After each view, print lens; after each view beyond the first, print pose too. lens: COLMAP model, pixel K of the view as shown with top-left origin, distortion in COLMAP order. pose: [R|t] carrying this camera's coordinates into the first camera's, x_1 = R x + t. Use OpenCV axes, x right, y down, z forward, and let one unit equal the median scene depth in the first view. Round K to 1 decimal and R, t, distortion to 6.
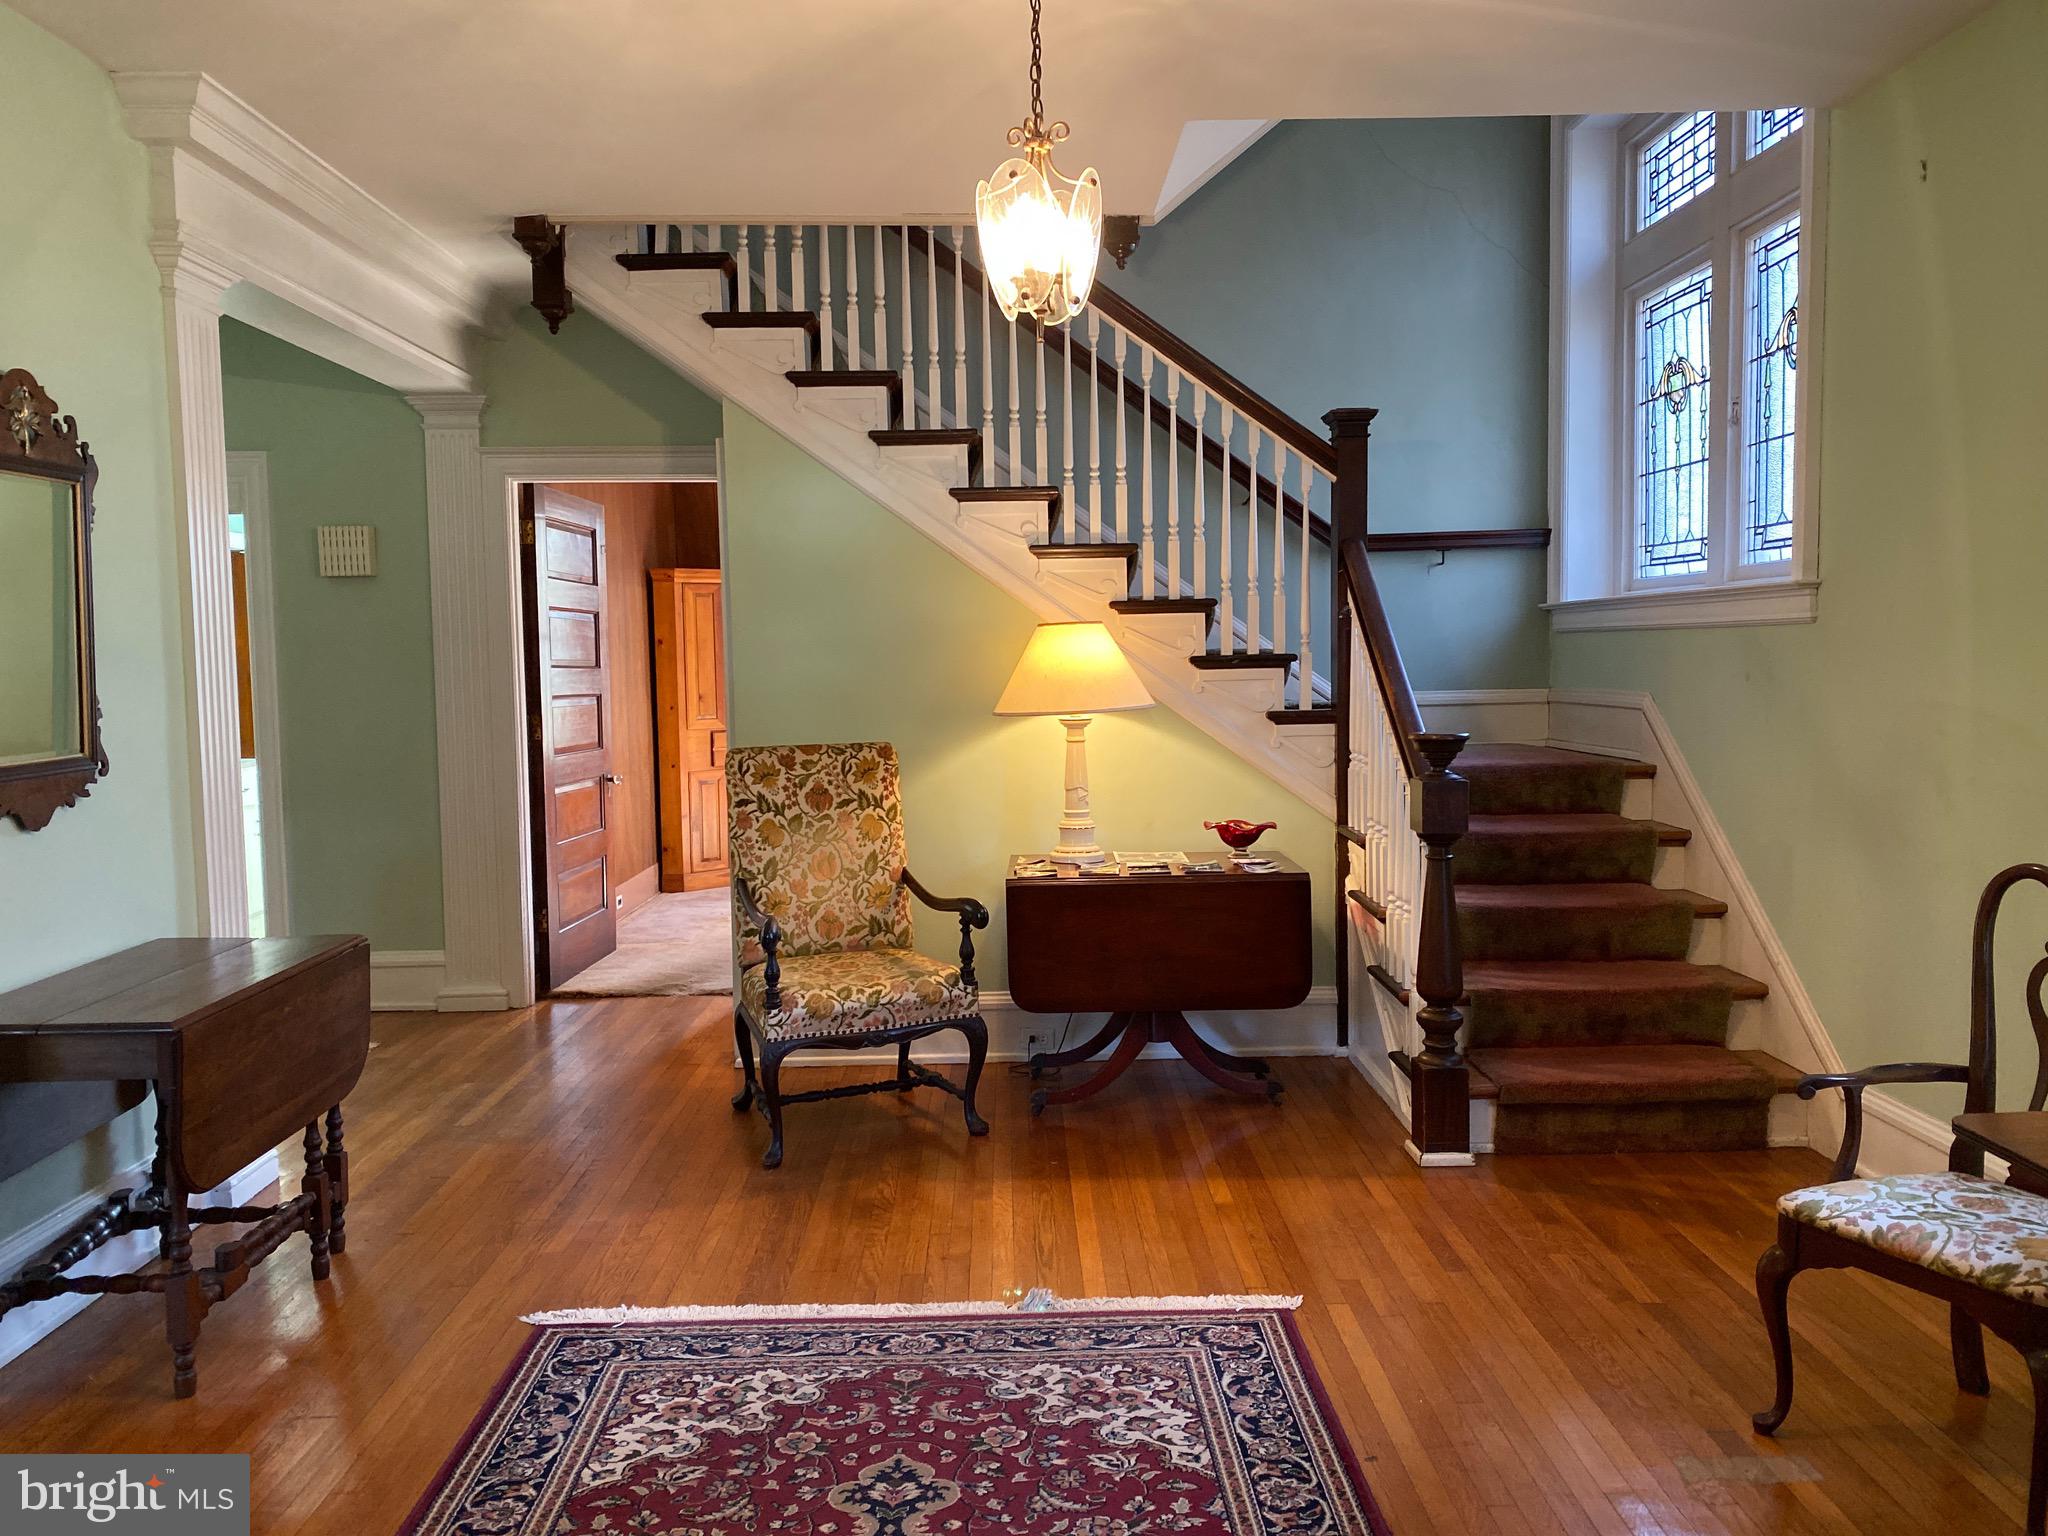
lens RADIAL K [[1581.2, 0, 1022.7], [0, 1581.2, 744.7], [0, 0, 1]] dist [0.059371, -0.037381]
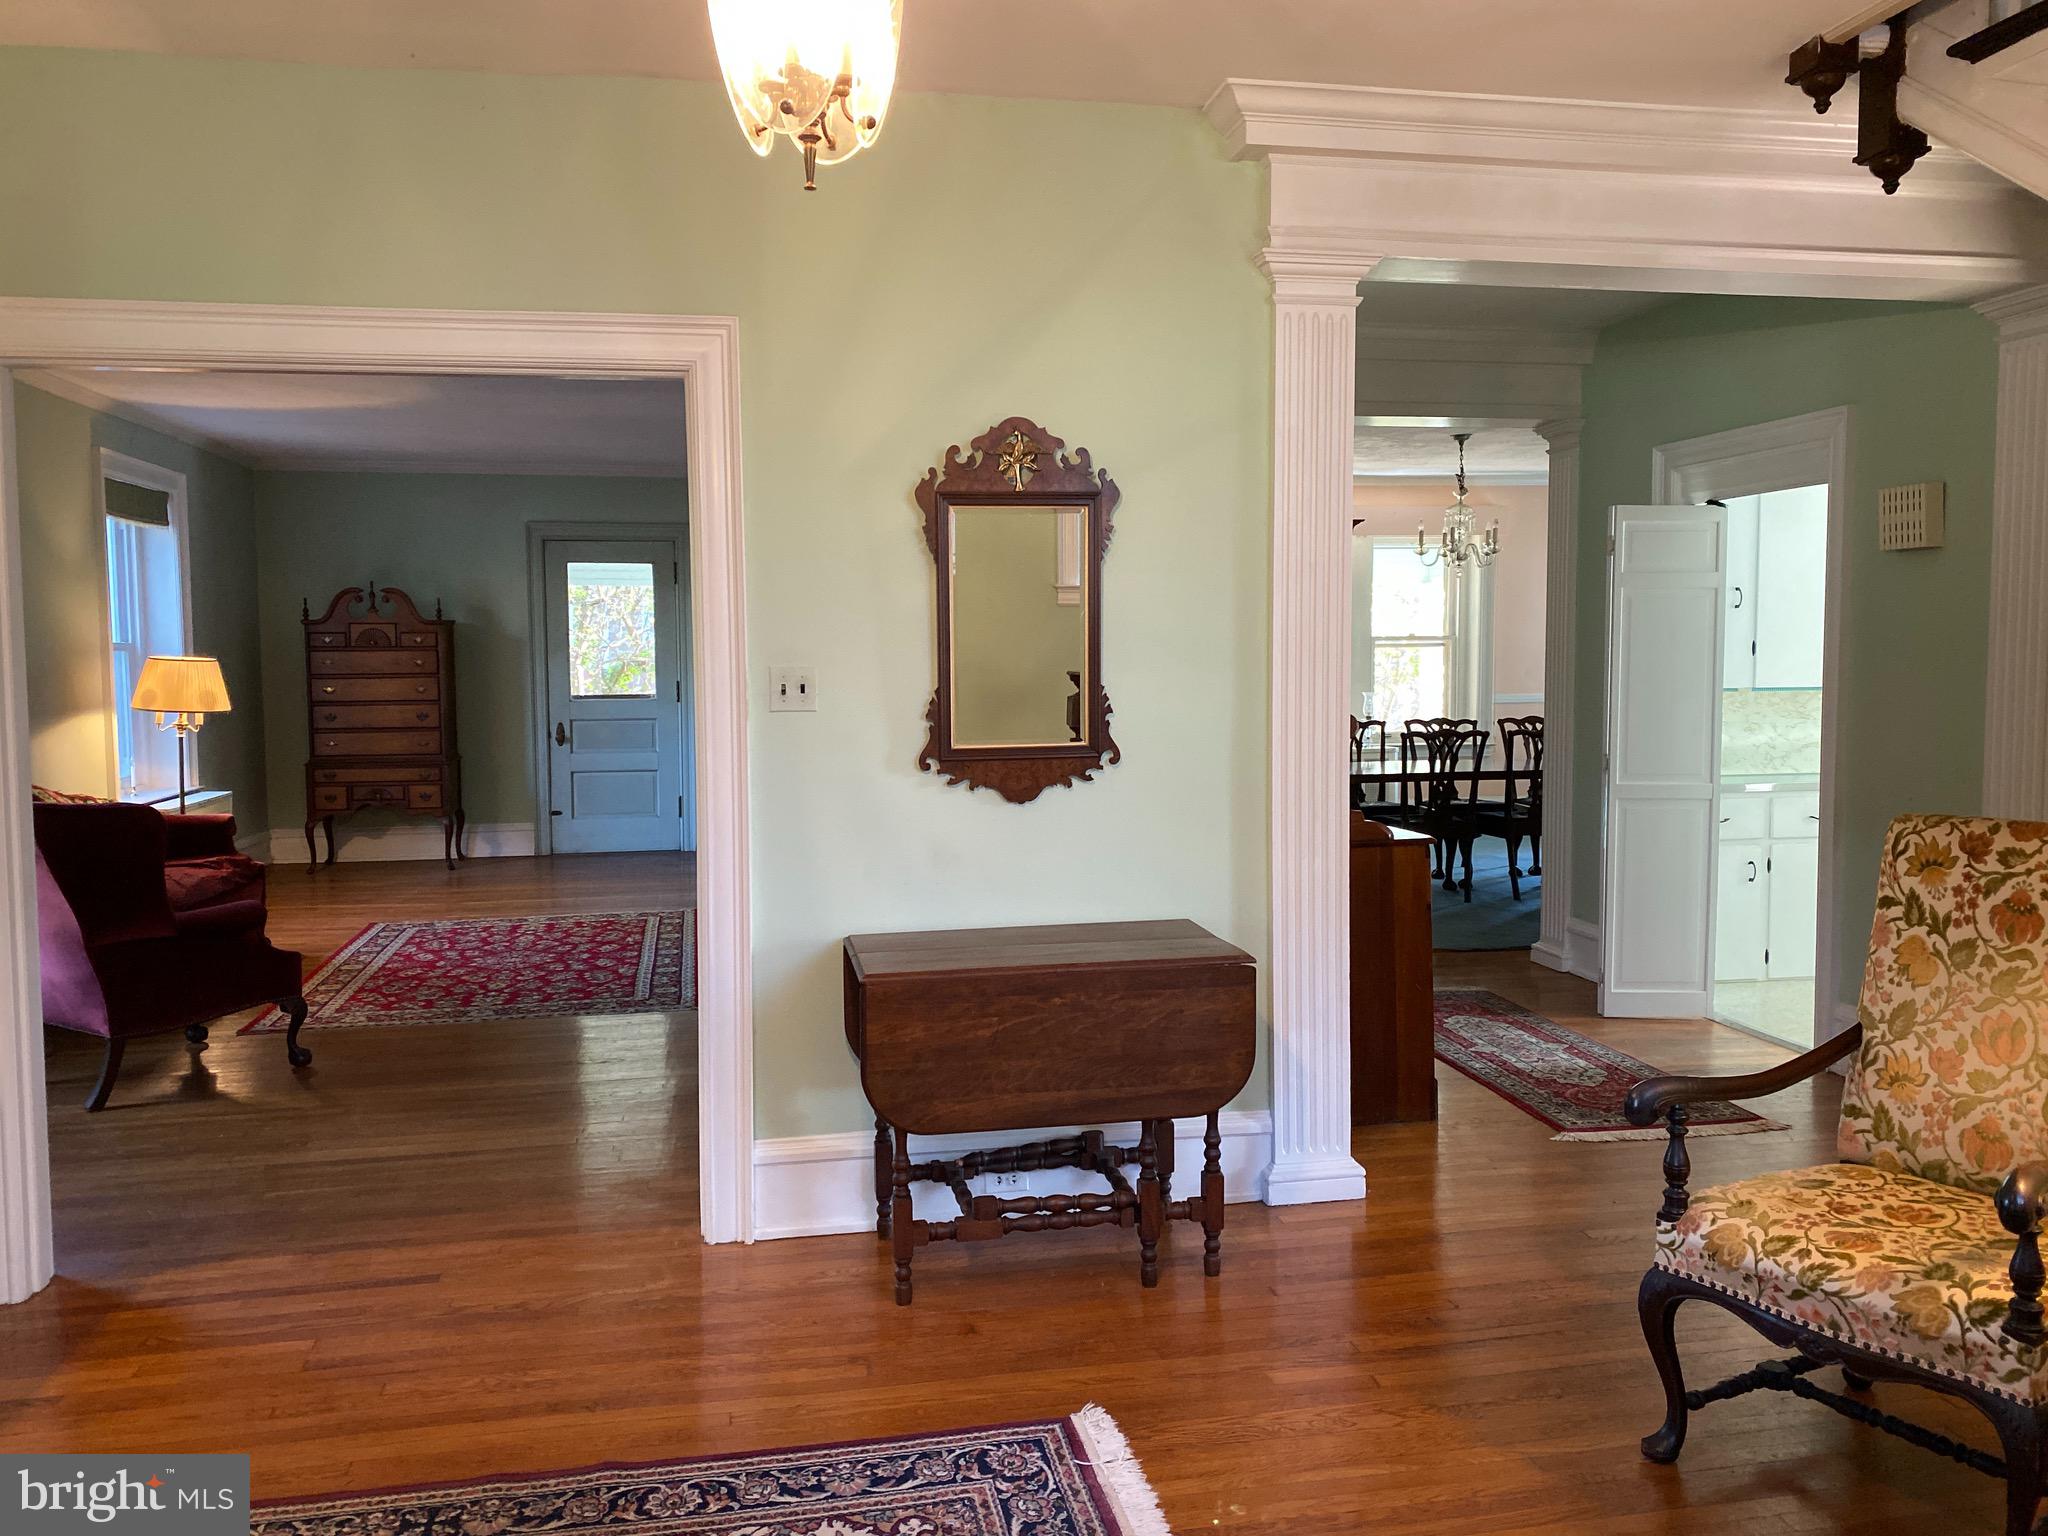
lens RADIAL K [[1557.5, 0, 1013.0], [0, 1557.5, 749.7], [0, 0, 1]] dist [0.024703, 0.002121]
pose [[0.160621, 0.074669, -0.984188, 0.400715], [-0.052496, 0.996369, 0.067026, -0.049848], [0.985619, 0.040900, 0.163958, 0.618647]]
